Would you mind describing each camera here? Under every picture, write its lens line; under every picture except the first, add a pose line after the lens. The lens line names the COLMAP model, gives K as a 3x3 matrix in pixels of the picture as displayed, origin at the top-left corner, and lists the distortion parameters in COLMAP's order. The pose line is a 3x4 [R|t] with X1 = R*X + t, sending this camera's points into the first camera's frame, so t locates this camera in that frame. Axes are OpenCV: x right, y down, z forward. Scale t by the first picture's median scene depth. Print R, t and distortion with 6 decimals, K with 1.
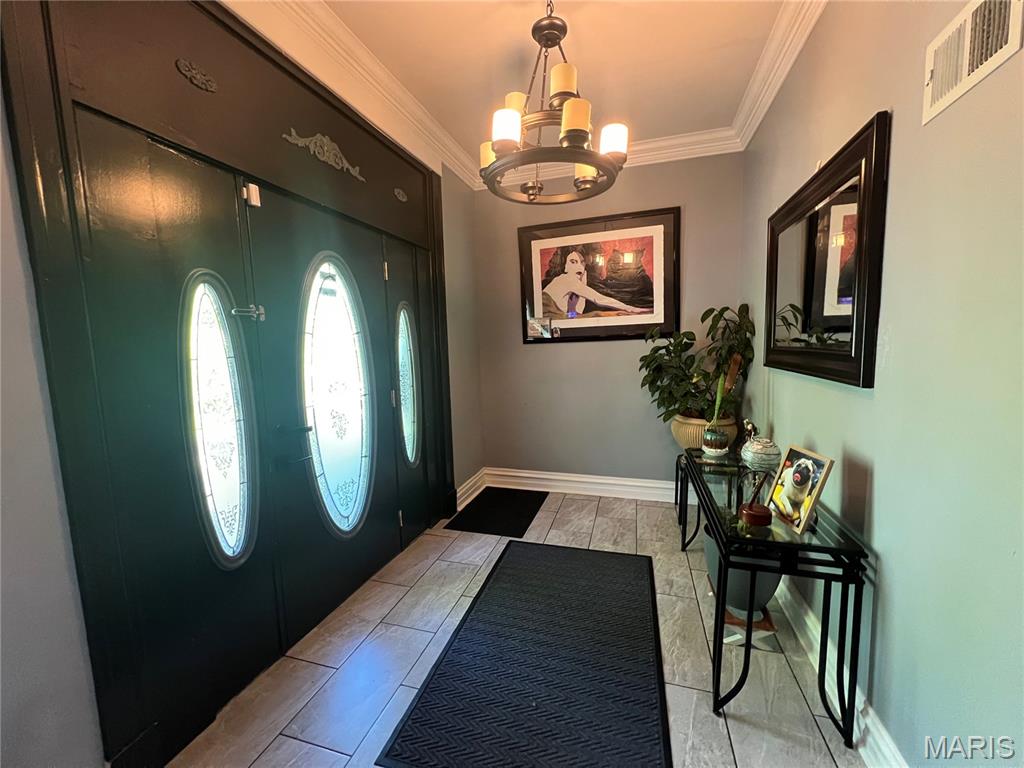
lens RADIAL K [[408.4, 0, 511.8], [0, 408.4, 386.9], [0, 0, 1]] dist [-0.001681, -0.000153]
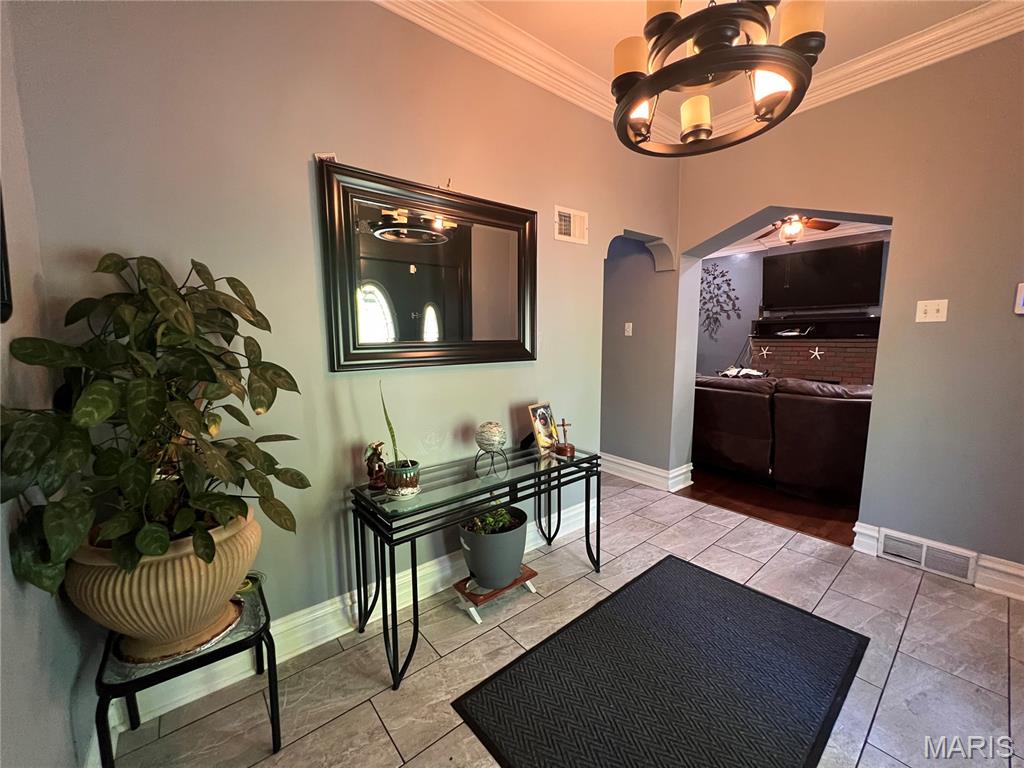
lens RADIAL K [[408.4, 0, 509.0], [0, 408.4, 380.2], [0, 0, 1]] dist [-0.001681, -0.000153]
pose [[-0.831854, -0.034171, 0.553942, -0.049287], [0.081447, 0.979780, 0.182749, -0.210810], [-0.548986, 0.197137, -0.812251, 2.113660]]
